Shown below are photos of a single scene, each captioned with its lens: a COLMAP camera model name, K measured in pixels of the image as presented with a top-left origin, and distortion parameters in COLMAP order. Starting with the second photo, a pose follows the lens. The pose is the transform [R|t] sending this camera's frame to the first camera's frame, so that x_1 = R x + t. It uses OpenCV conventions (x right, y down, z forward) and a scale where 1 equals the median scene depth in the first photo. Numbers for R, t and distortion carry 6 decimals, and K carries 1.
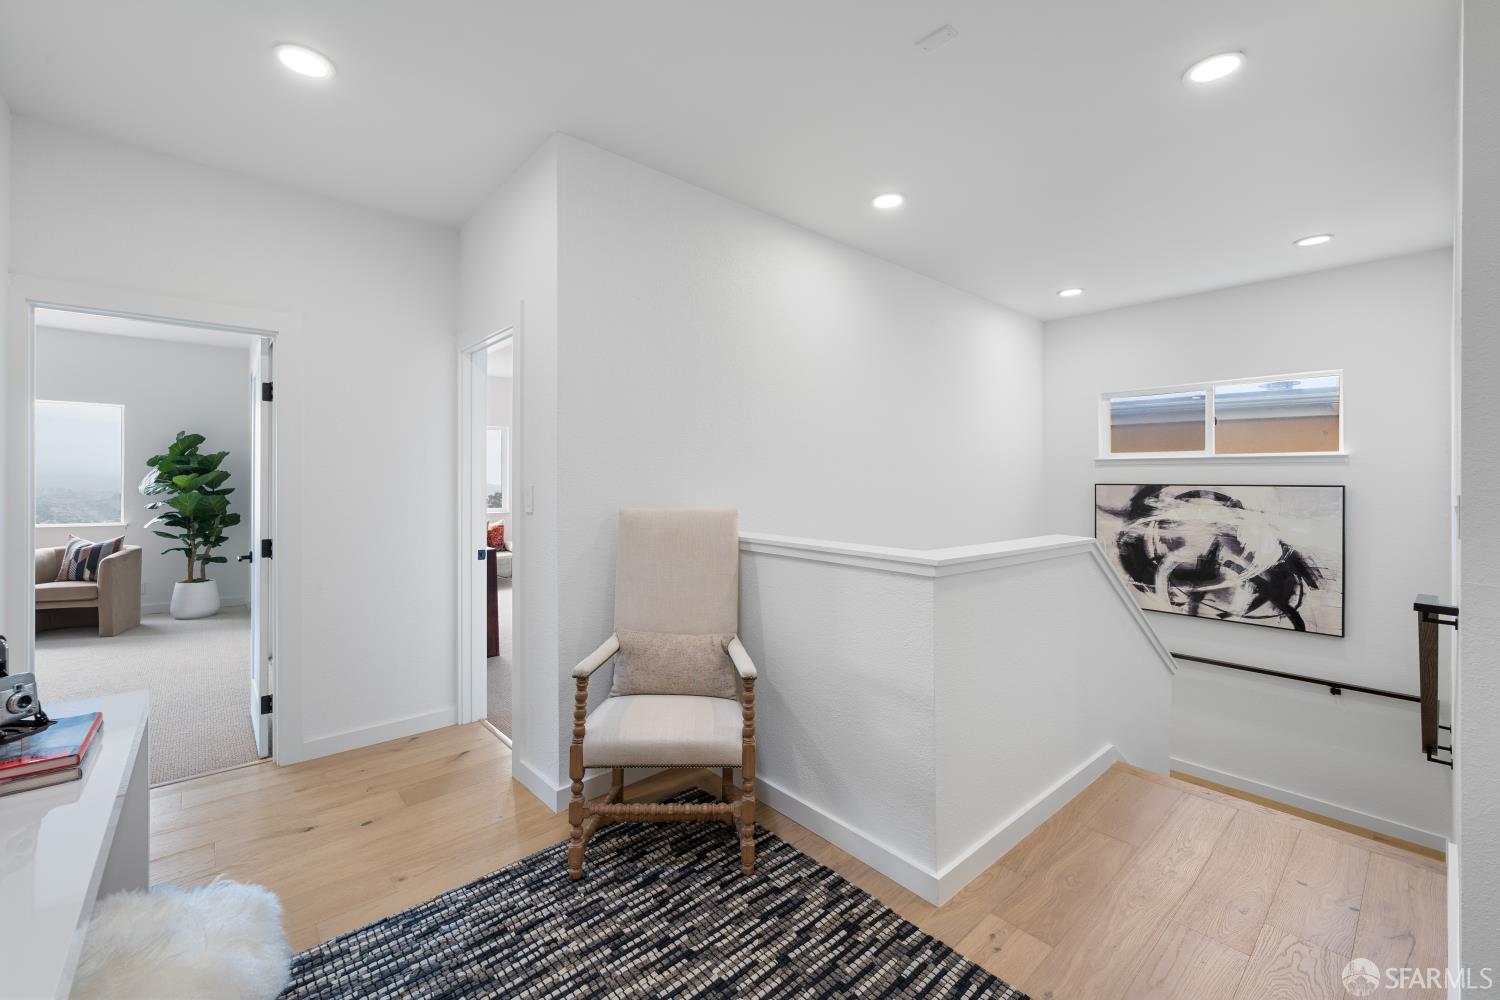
lens RADIAL K [[618.9, 0, 746.9], [0, 618.9, 481.0], [0, 0, 1]] dist [0.000424, 0.000014]
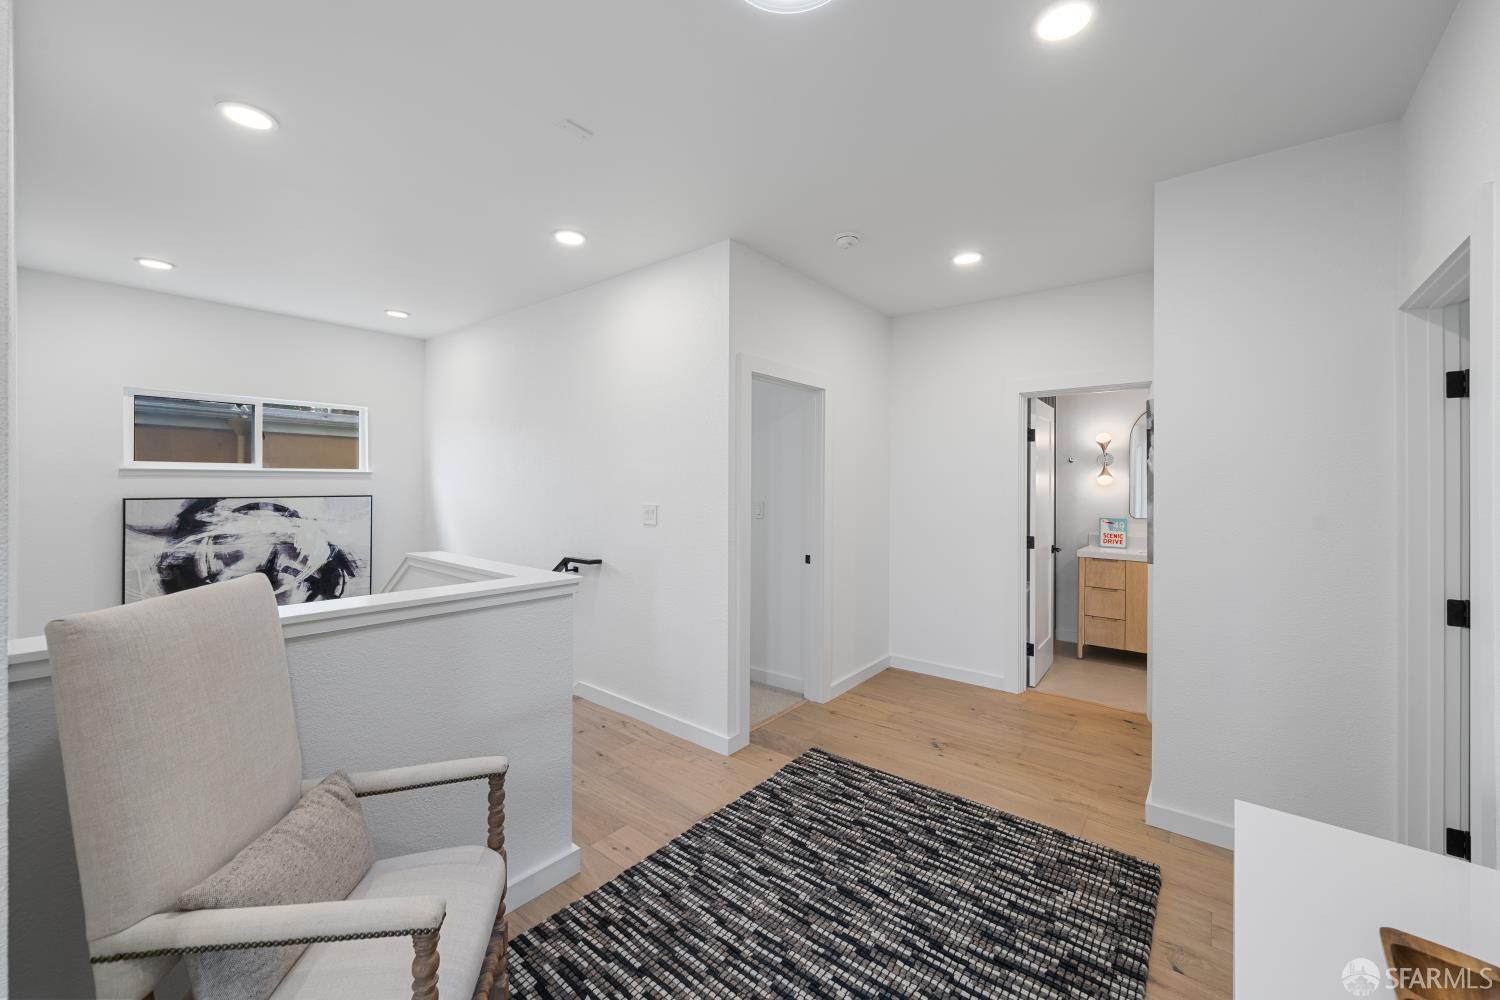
lens RADIAL K [[573.1, 0, 746.6], [0, 573.1, 480.5], [0, 0, 1]] dist [-0.001134, -0.000075]
pose [[-0.150860, 0.000107, 0.988555, -0.336545], [-0.001719, 0.999998, -0.000371, -0.022946], [-0.988554, -0.001755, -0.150860, 0.351272]]
